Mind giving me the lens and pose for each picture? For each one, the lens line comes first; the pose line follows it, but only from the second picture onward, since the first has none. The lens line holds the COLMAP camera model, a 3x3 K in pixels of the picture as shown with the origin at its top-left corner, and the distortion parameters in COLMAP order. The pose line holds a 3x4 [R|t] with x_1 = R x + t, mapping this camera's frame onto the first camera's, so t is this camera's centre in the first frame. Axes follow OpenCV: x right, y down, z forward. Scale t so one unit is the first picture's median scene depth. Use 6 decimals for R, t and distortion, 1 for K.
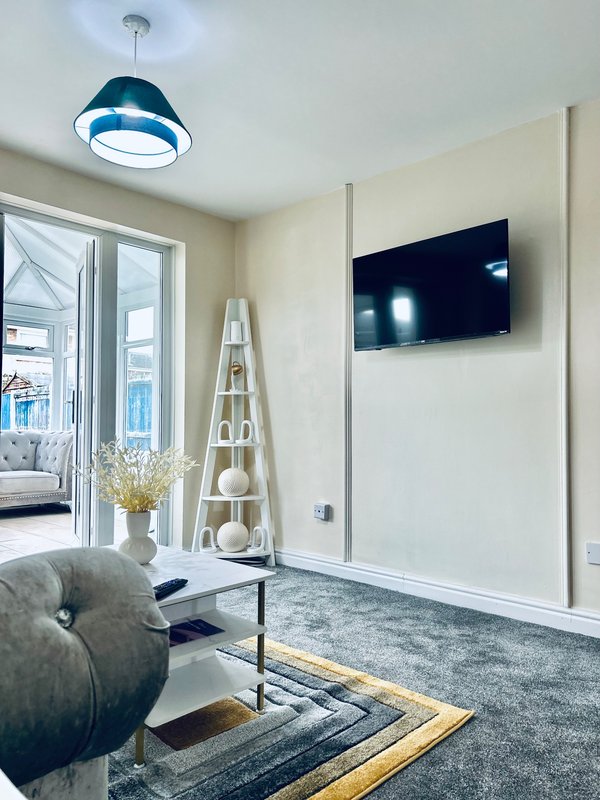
lens RADIAL K [[603.1, 0, 300.0], [0, 603.1, 400.0], [0, 0, 1]] dist [0.059093, -0.097227]
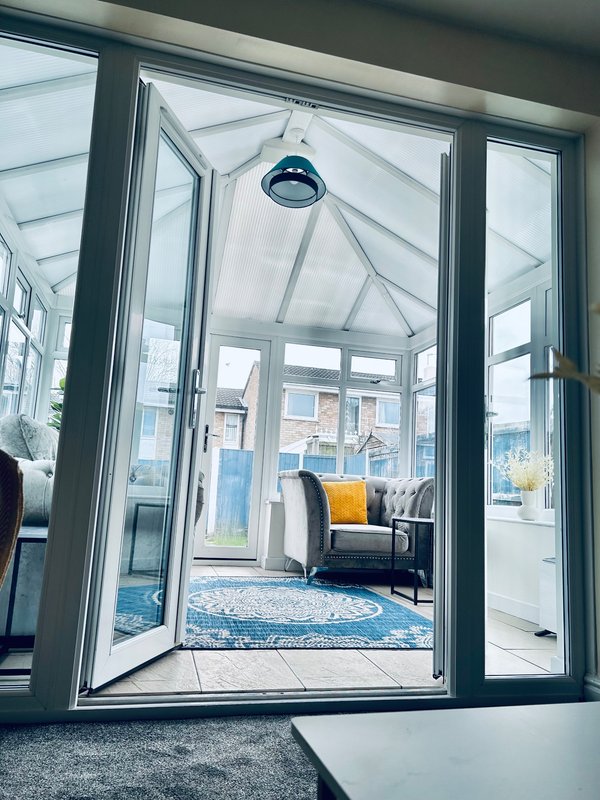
lens RADIAL K [[603.1, 0, 300.0], [0, 603.1, 400.0], [0, 0, 1]] dist [0.059093, -0.097227]
pose [[0.843357, -0.045515, -0.535423, -0.080101], [-0.023523, 0.992324, -0.121407, 0.048487], [0.536839, 0.114984, 0.835812, 0.234796]]
